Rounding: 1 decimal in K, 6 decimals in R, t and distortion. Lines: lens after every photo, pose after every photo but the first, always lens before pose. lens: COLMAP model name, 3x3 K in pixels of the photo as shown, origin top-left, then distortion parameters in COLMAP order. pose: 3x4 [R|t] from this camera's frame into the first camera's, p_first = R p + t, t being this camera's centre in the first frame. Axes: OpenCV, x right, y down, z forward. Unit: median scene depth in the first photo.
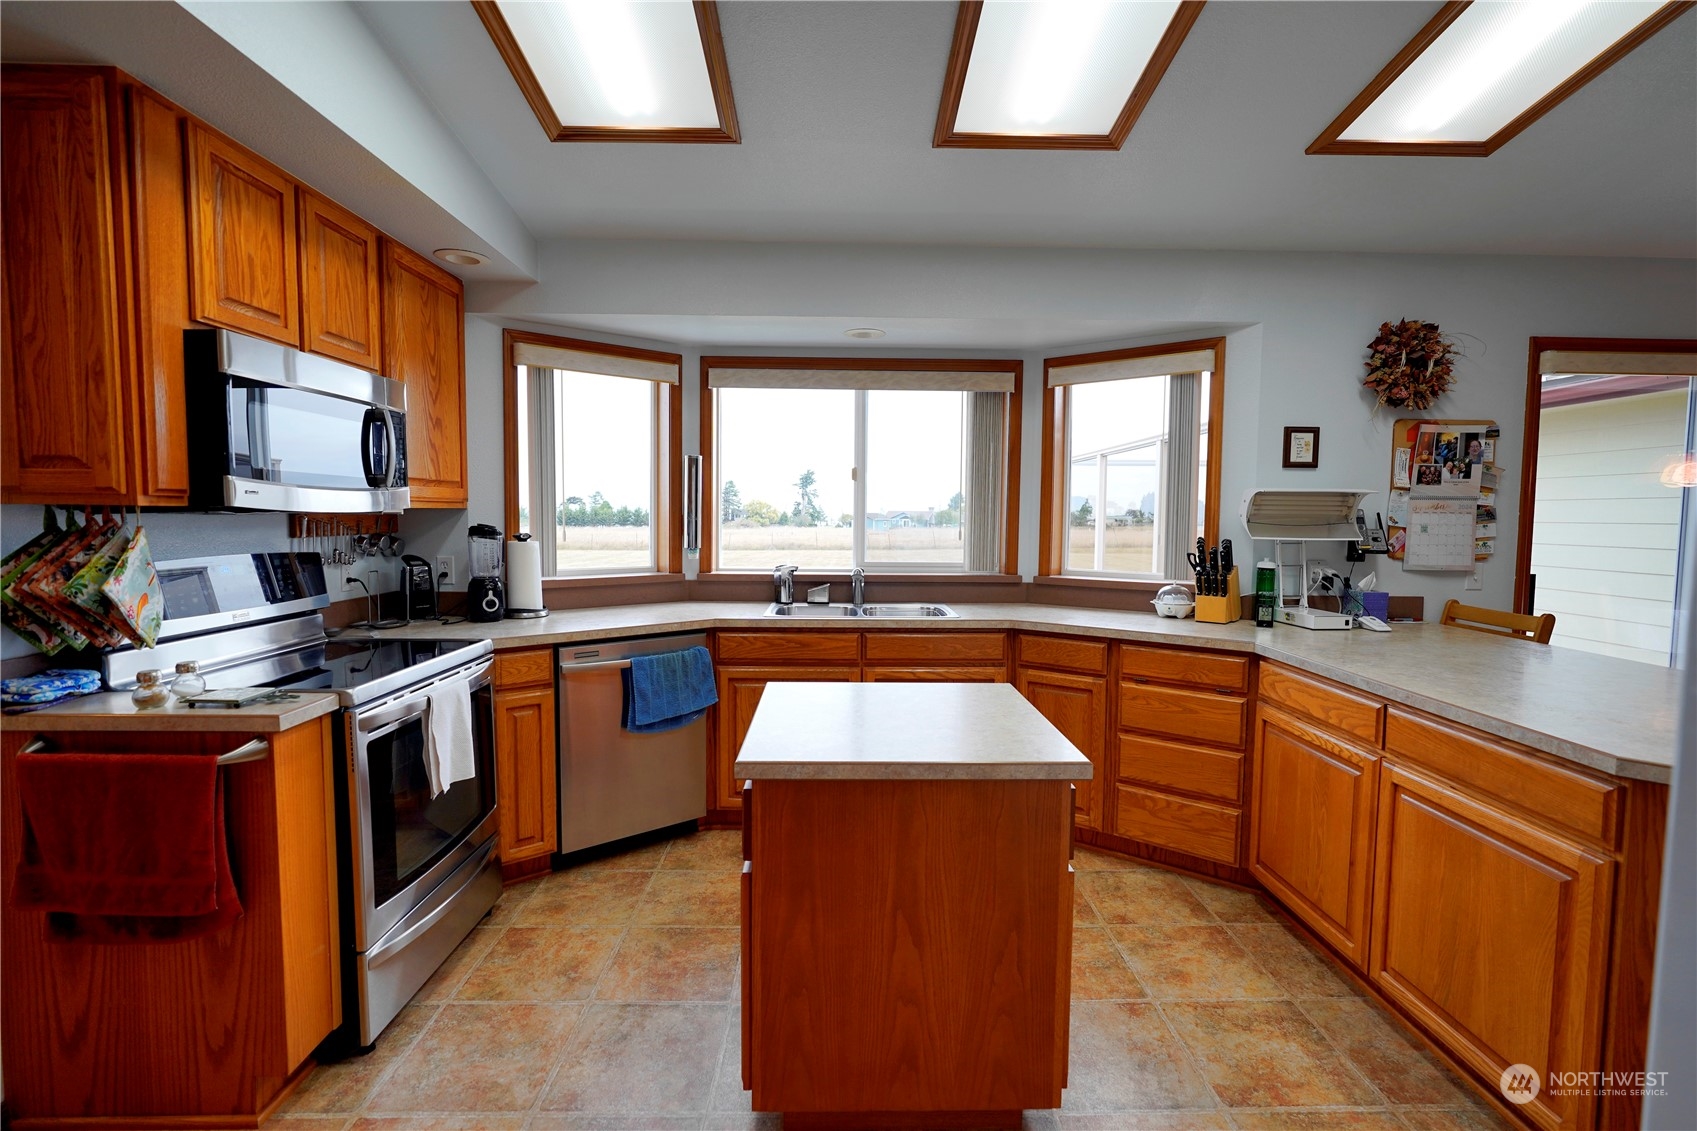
lens RADIAL K [[765.4, 0, 850.5], [0, 765.4, 560.6], [0, 0, 1]] dist [-0.013149, 0.005502]
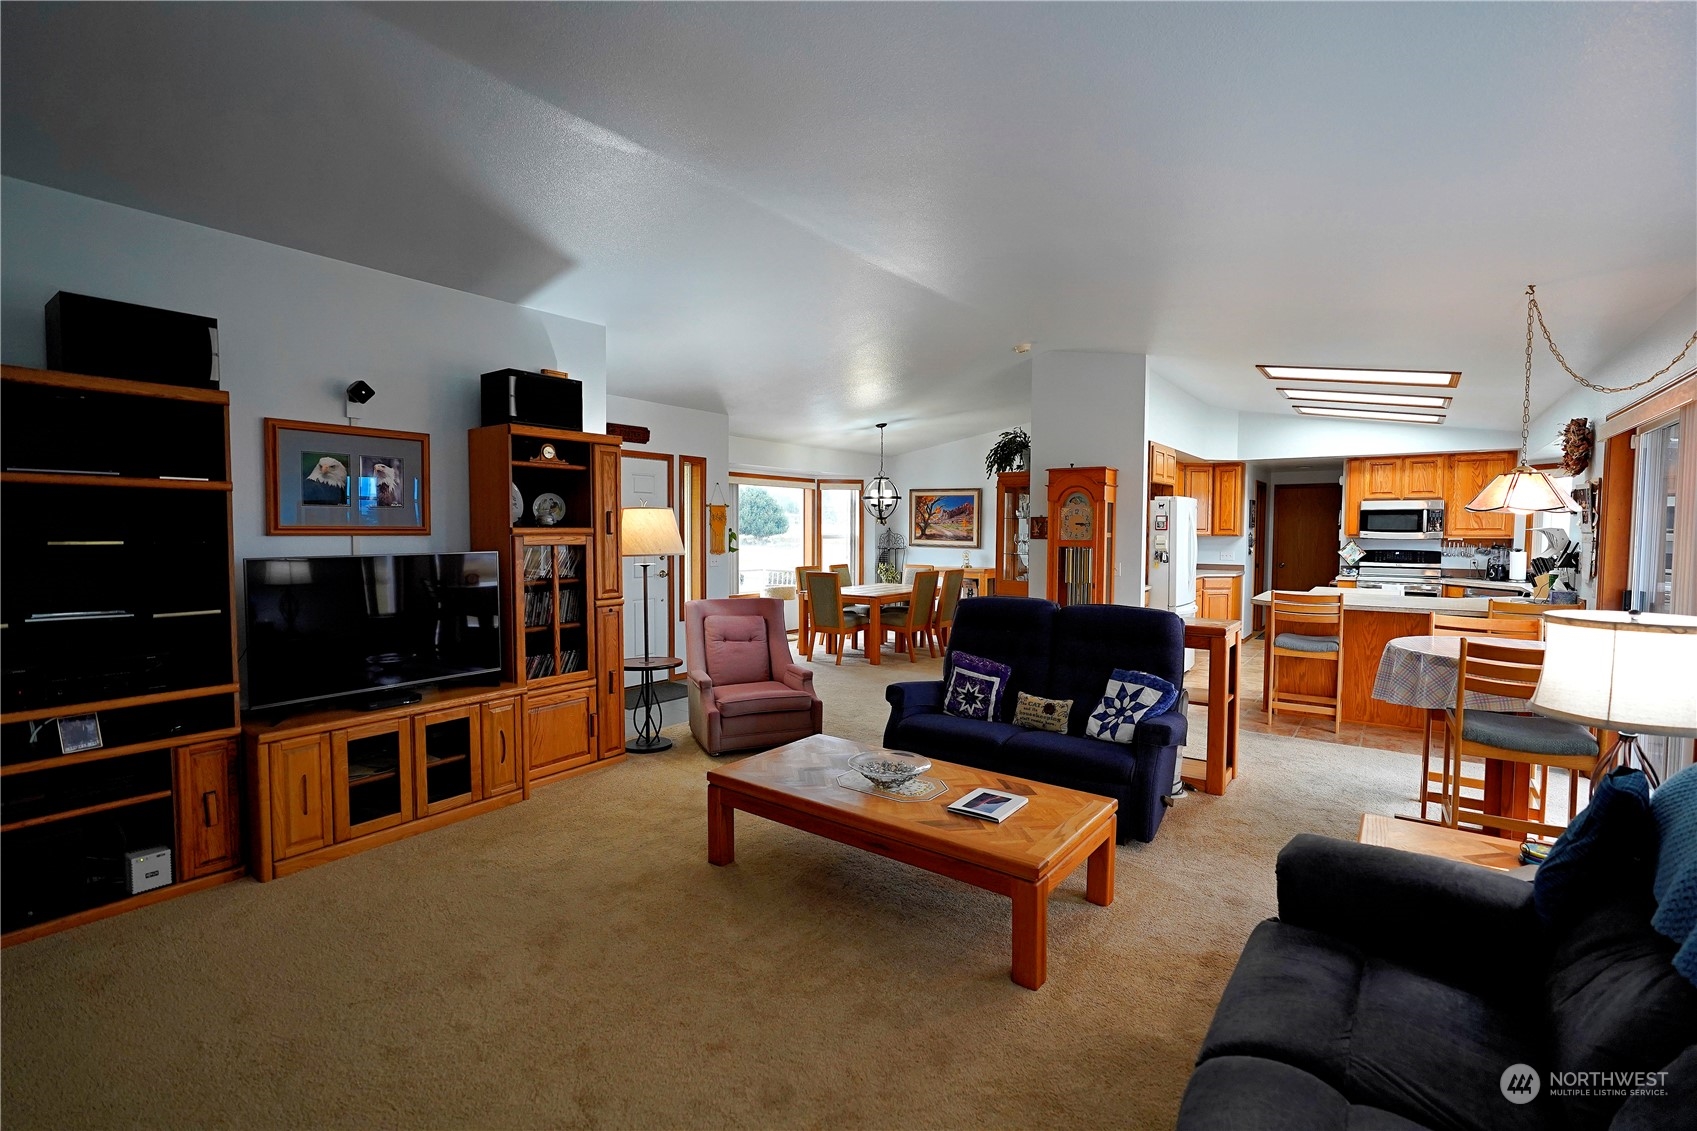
lens RADIAL K [[768.9, 0, 848.5], [0, 768.9, 565.5], [0, 0, 1]] dist [-0.004023, -0.000348]
pose [[-0.603173, 0.029045, -0.797081, 2.833771], [-0.056547, 0.995265, 0.079057, -0.054287], [0.795603, 0.092758, -0.598675, 0.761157]]
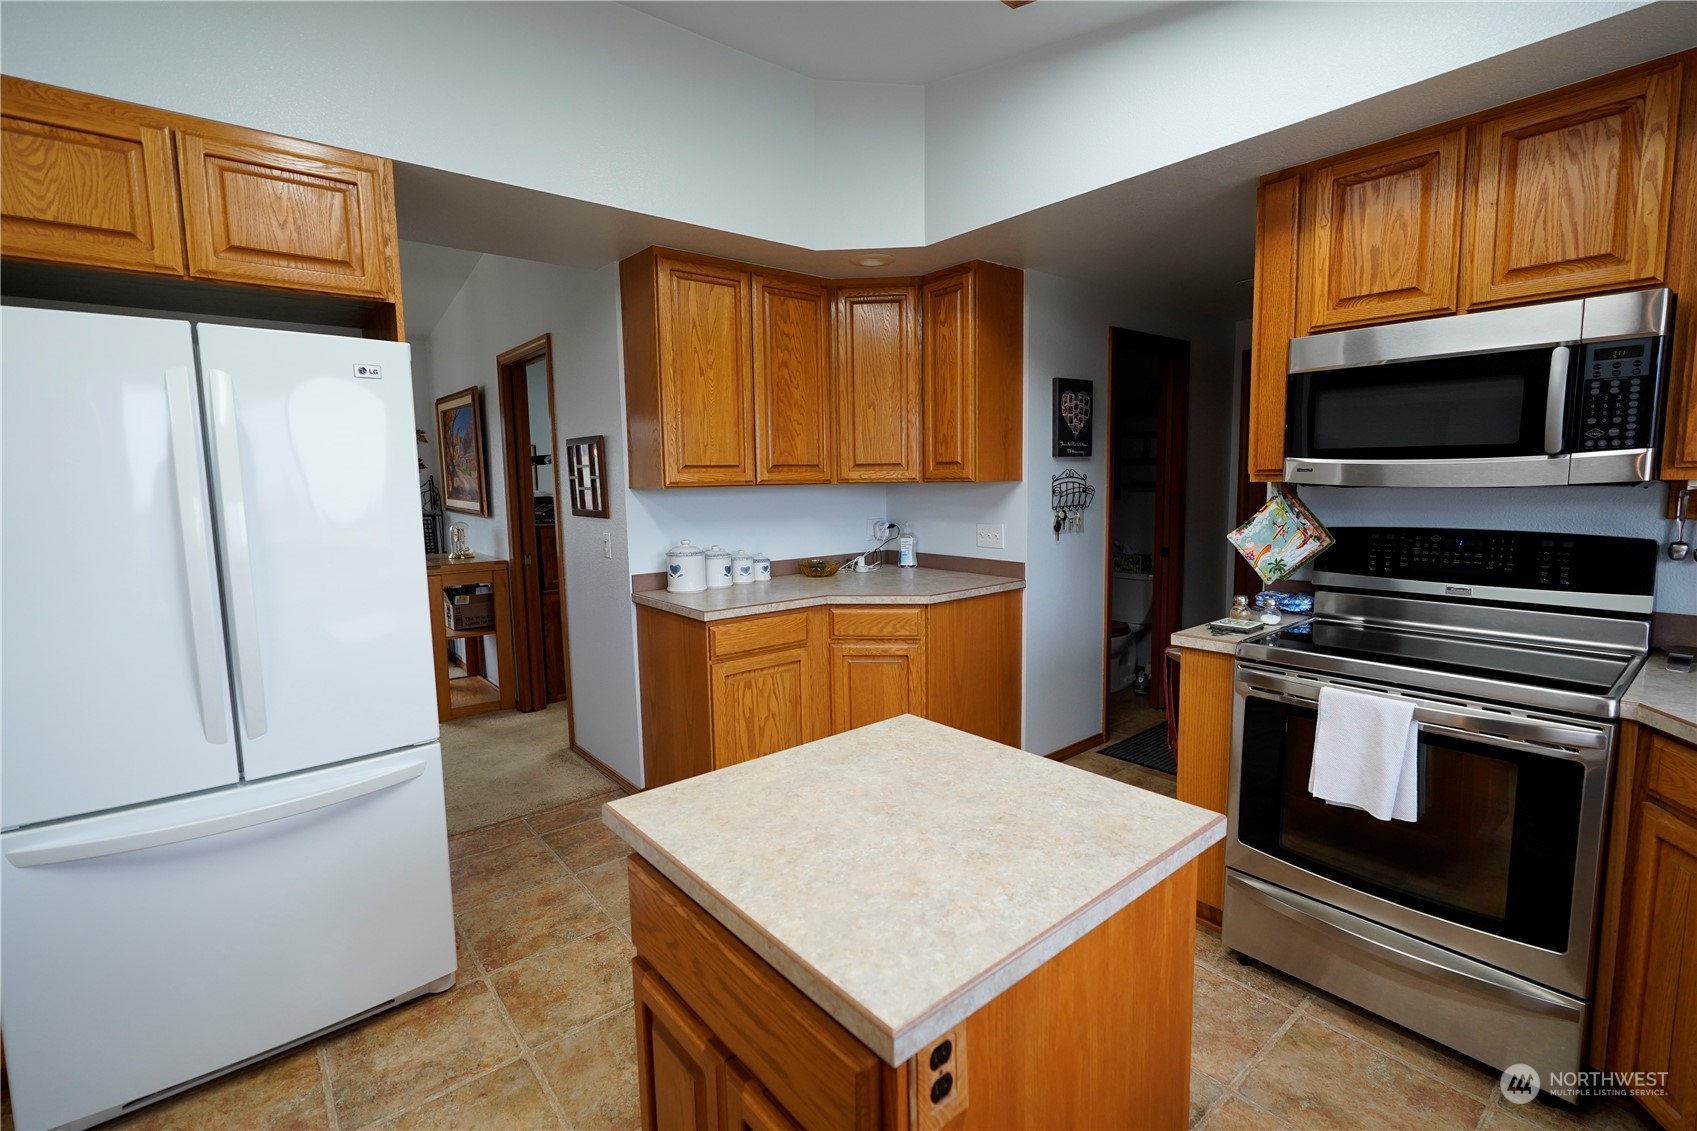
lens RADIAL K [[765.4, 0, 850.5], [0, 765.4, 560.6], [0, 0, 1]] dist [-0.013149, 0.005502]
pose [[-0.780879, 0.074479, -0.620227, 0.294827], [-0.027657, 0.987772, 0.153435, -0.065780], [0.624070, 0.136967, -0.769270, 0.864775]]
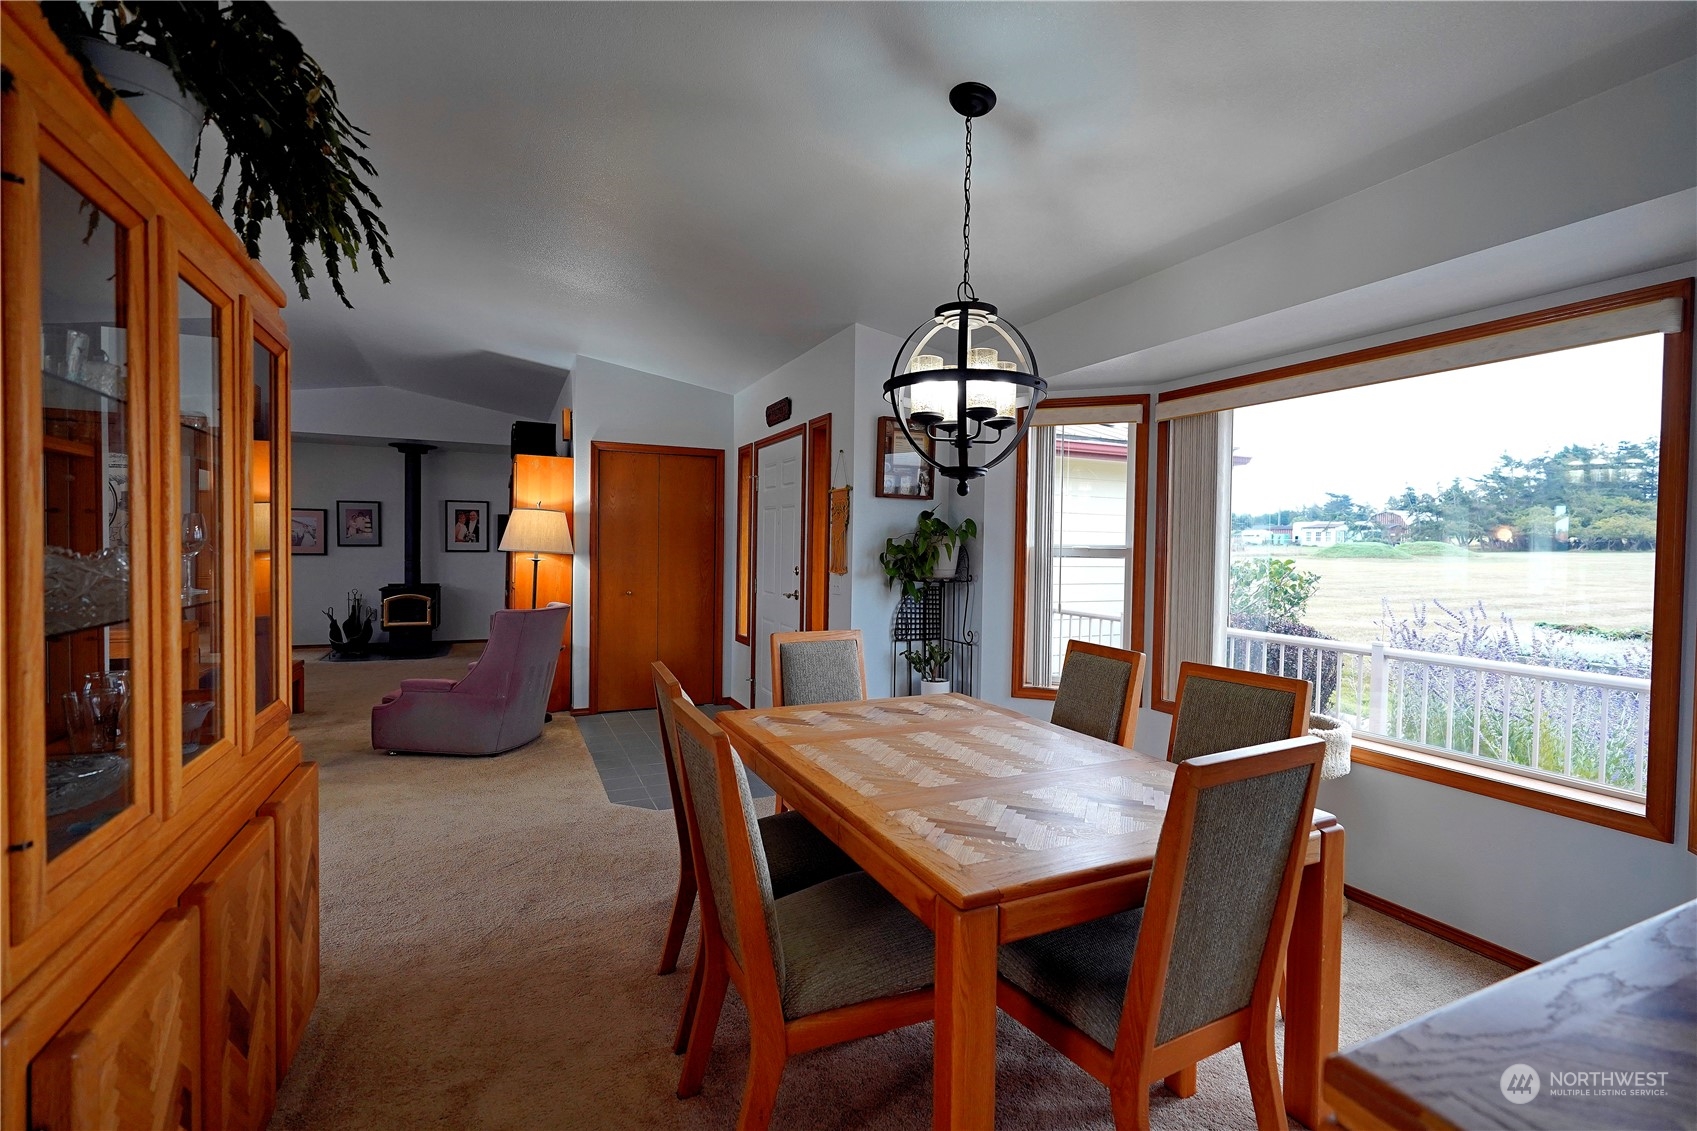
lens RADIAL K [[768.9, 0, 848.5], [0, 768.9, 565.5], [0, 0, 1]] dist [-0.004023, -0.000348]
pose [[-0.407846, -0.038014, 0.912259, -0.090319], [0.035937, 0.997690, 0.057641, 0.027438], [-0.912343, 0.056292, -0.405538, -0.433560]]
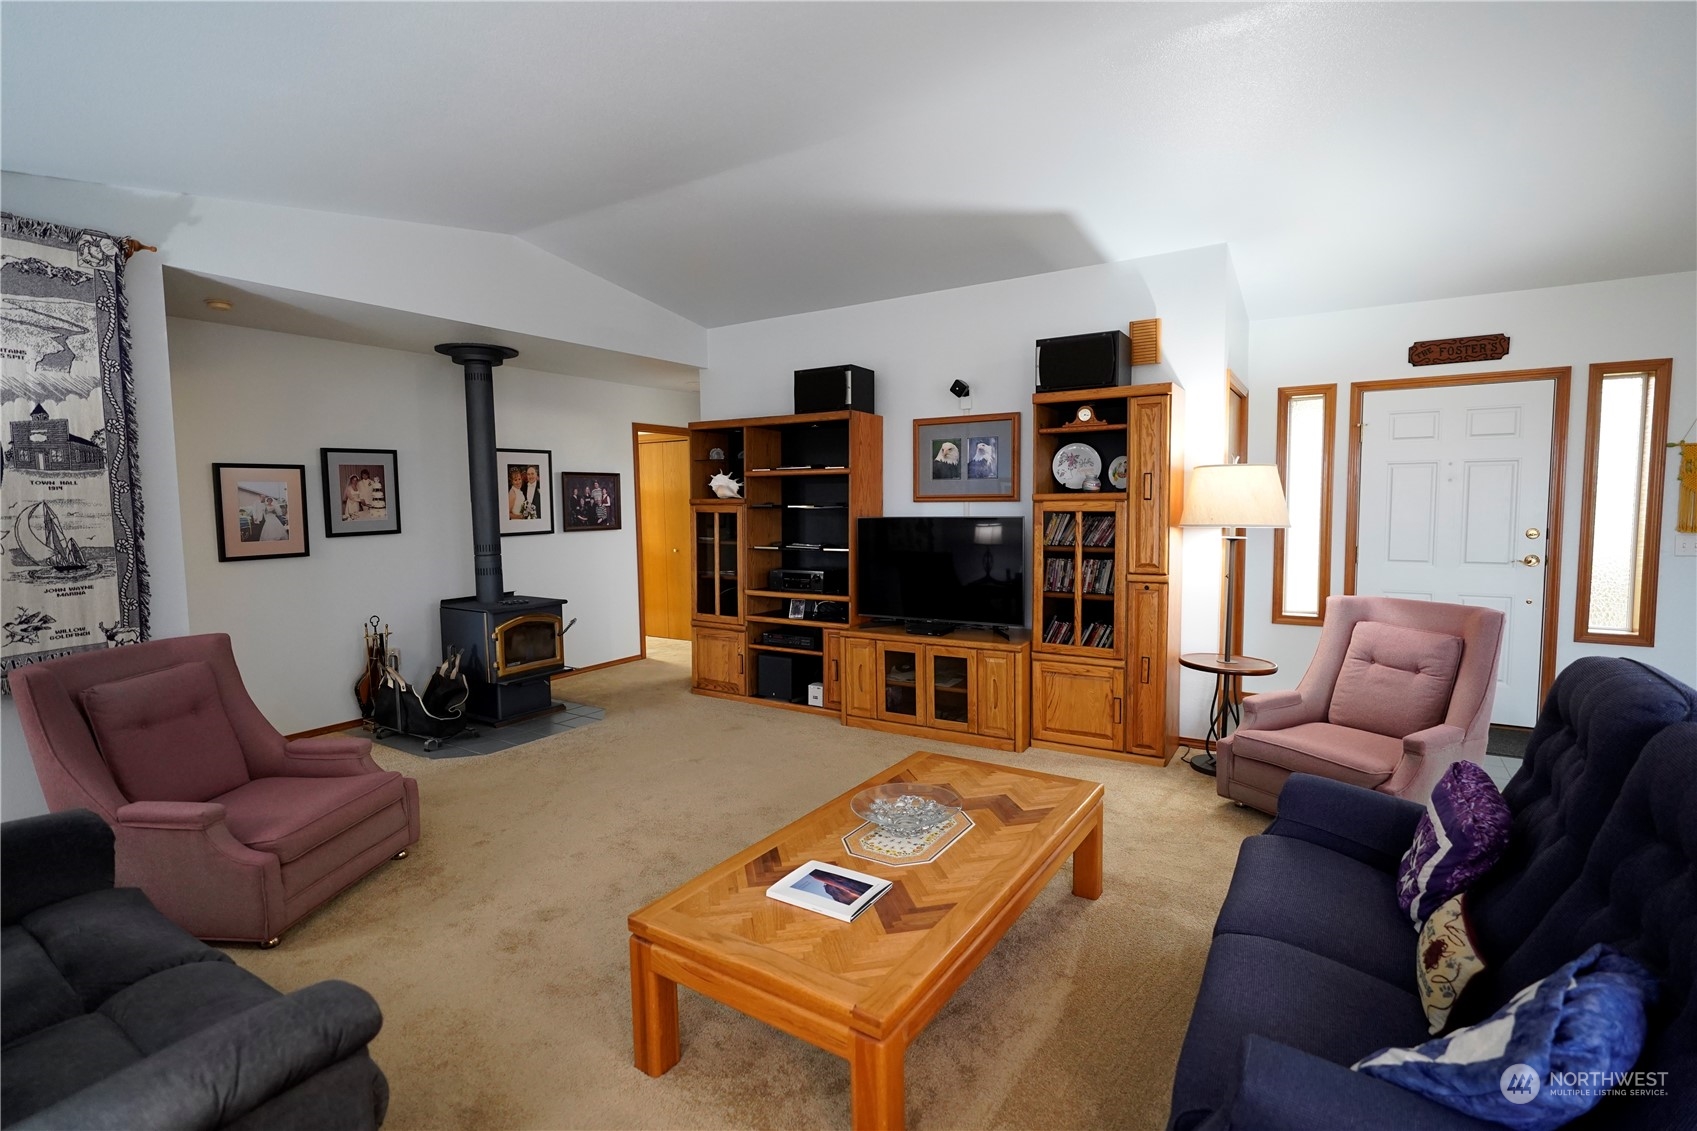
lens RADIAL K [[792.3, 0, 852.3], [0, 792.3, 554.2], [0, 0, 1]] dist [-0.004492, -0.000058]
pose [[-0.837895, -0.034338, 0.544751, 1.652633], [0.040807, 0.991286, 0.125250, -0.065797], [-0.544305, 0.127176, -0.829192, 0.871326]]
